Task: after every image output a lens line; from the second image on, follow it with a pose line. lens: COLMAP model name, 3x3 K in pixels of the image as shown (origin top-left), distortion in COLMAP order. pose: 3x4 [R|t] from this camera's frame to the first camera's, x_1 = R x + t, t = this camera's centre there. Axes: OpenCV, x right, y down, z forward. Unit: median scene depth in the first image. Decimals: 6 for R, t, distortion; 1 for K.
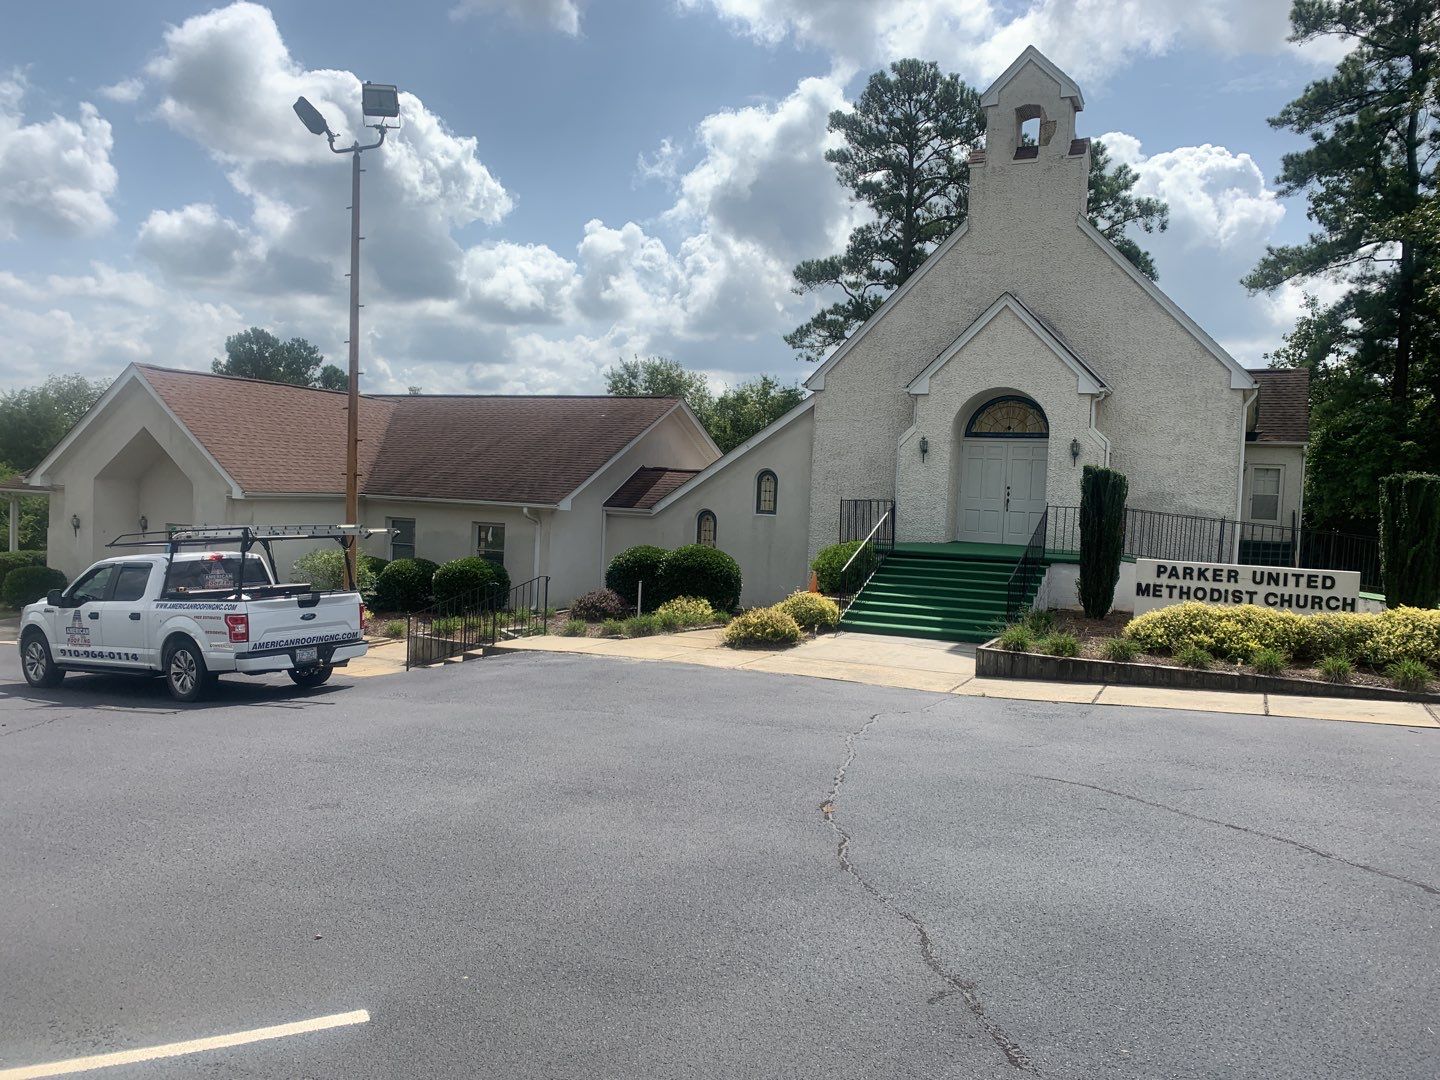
lens RADIAL K [[1096.9, 0, 695.9], [0, 1096.9, 537.9], [0, 0, 1]] dist [0.020641, -0.009355]
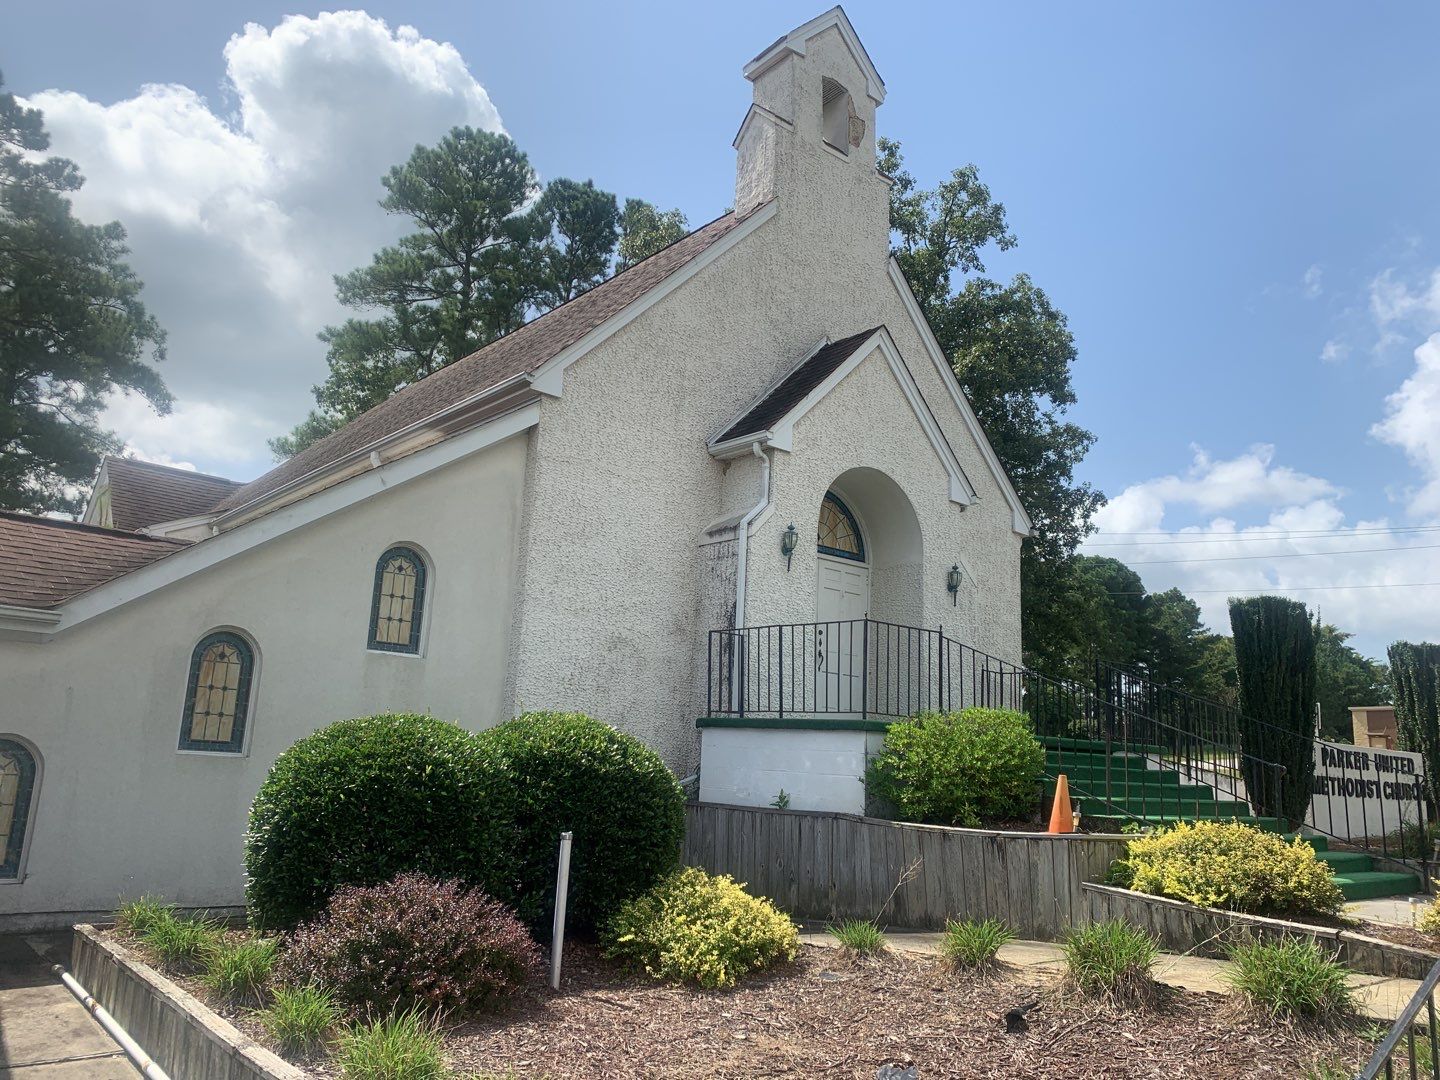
lens RADIAL K [[1096.9, 0, 695.9], [0, 1096.9, 537.9], [0, 0, 1]] dist [0.020641, -0.009355]
pose [[0.400317, 0.167739, 0.900894, -0.270007], [0.008376, 0.982394, -0.186635, 0.014735], [-0.916339, 0.082259, 0.391864, 0.727827]]
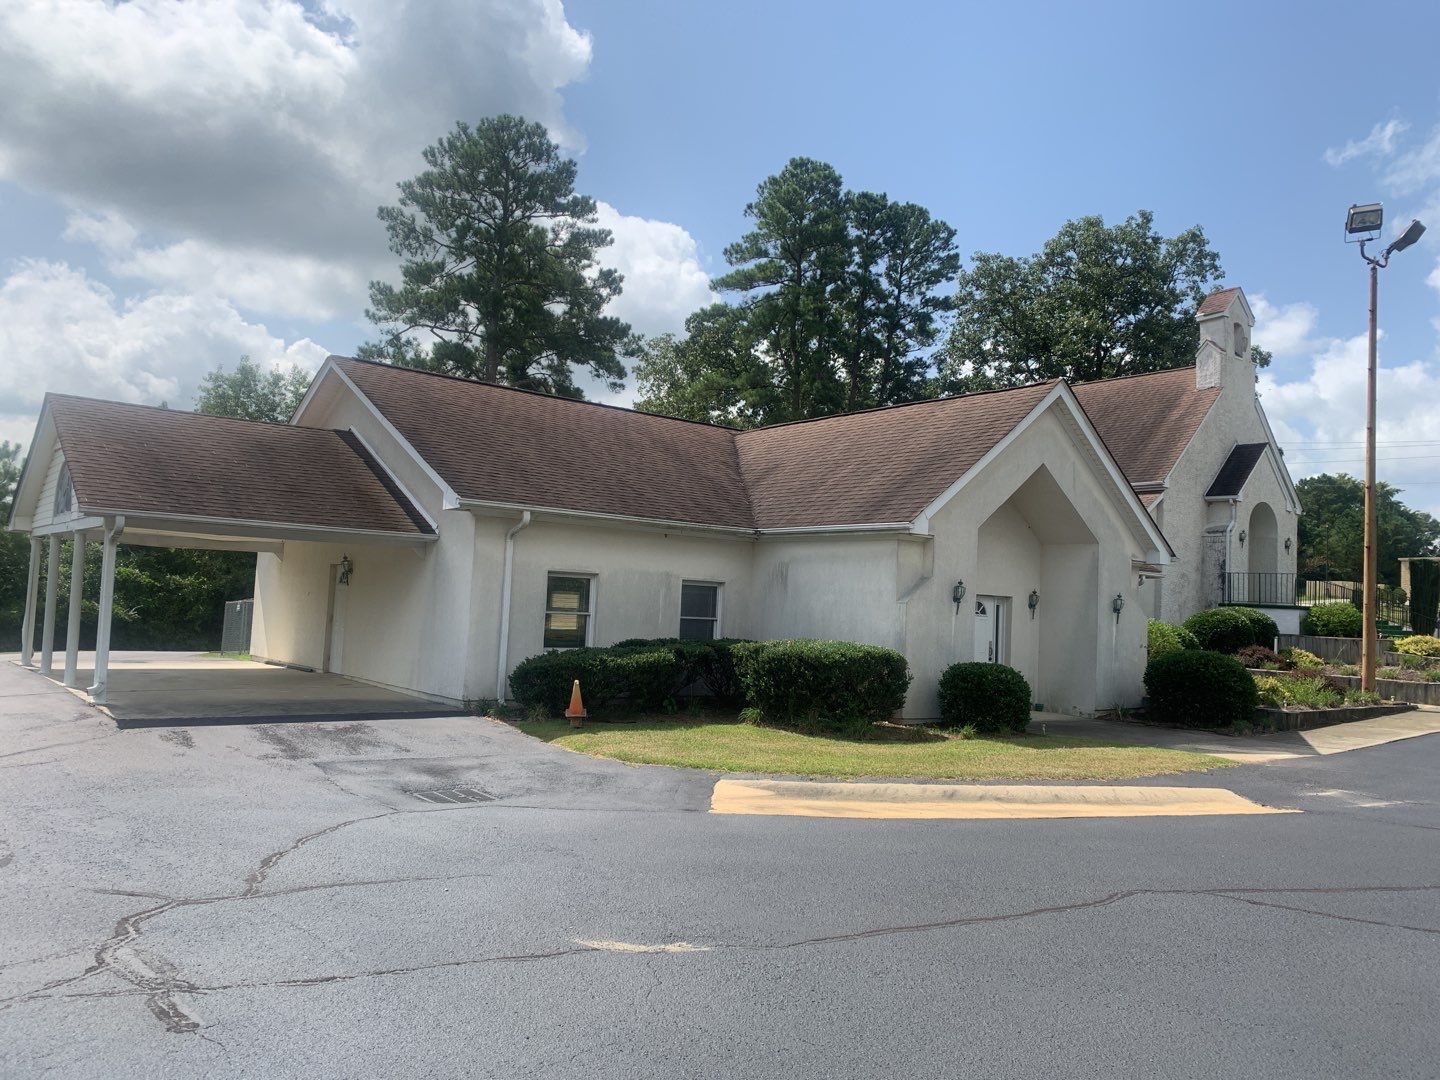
lens RADIAL K [[1097.3, 0, 714.1], [0, 1097.3, 529.5], [0, 0, 1]] dist [0.016170, -0.009845]
pose [[0.415055, 0.043224, 0.908769, -1.252277], [0.011542, 0.998540, -0.052766, -0.020712], [-0.909723, 0.032390, 0.413950, 0.908894]]
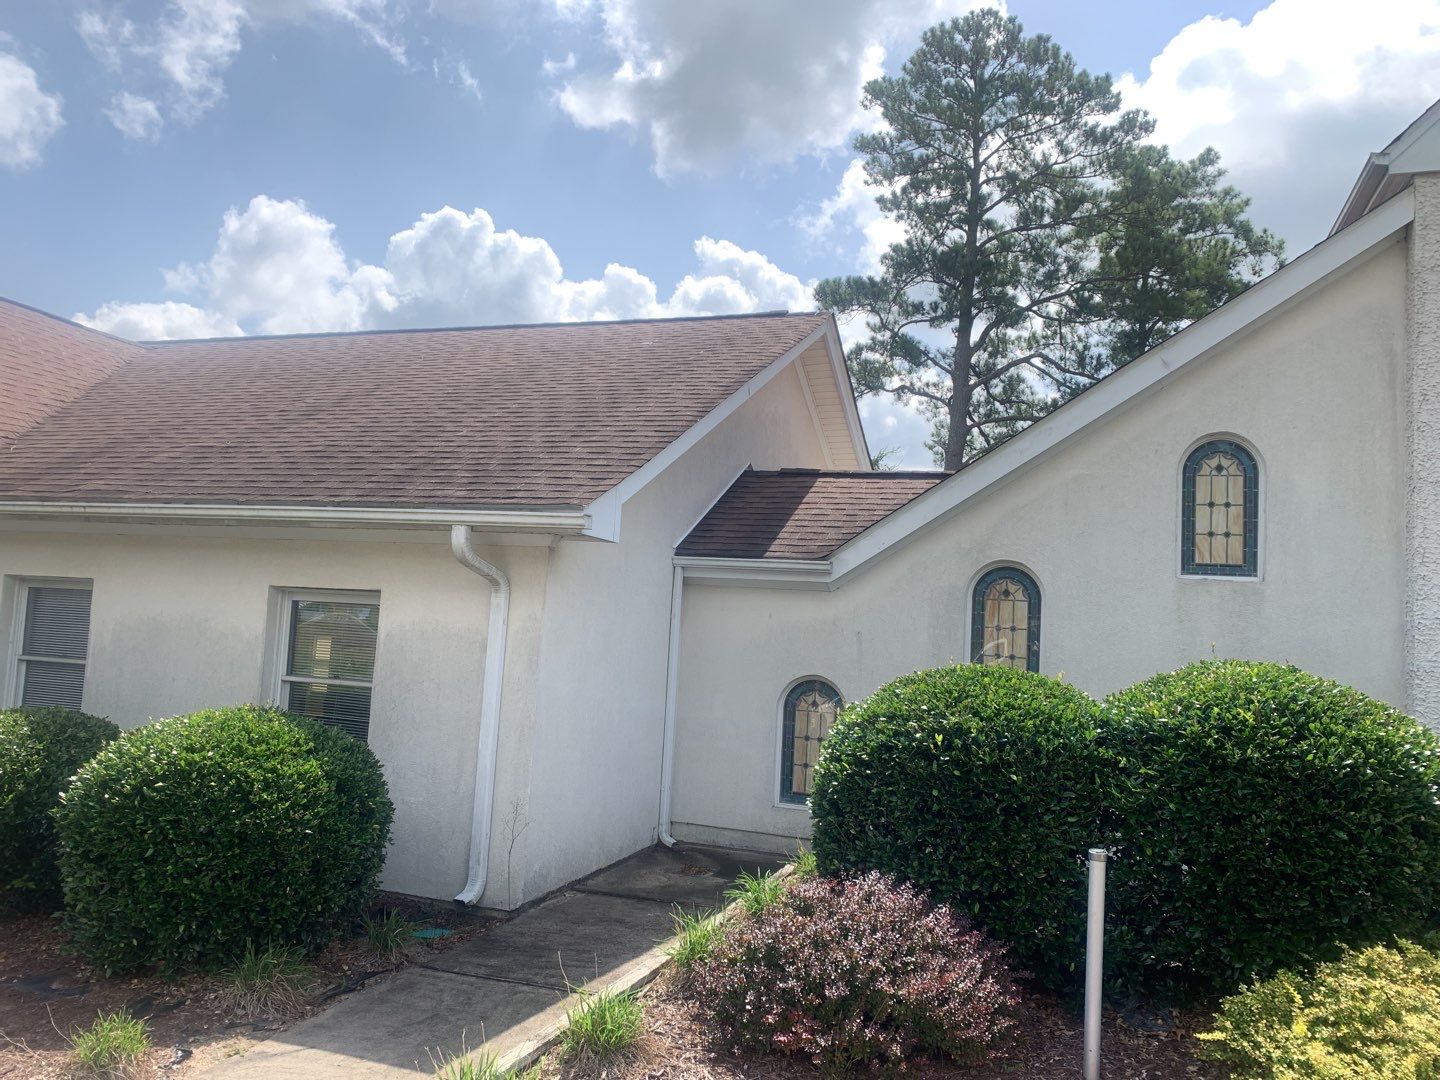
lens RADIAL K [[1095.5, 0, 720.0], [0, 1095.5, 540.0], [0, 0, 1]] dist [-0.001929, -0.002802]
pose [[0.991951, 0.023068, 0.124502, -0.120884], [-0.008195, 0.992900, -0.118670, 0.007556], [-0.126356, 0.116695, 0.985097, 0.699314]]
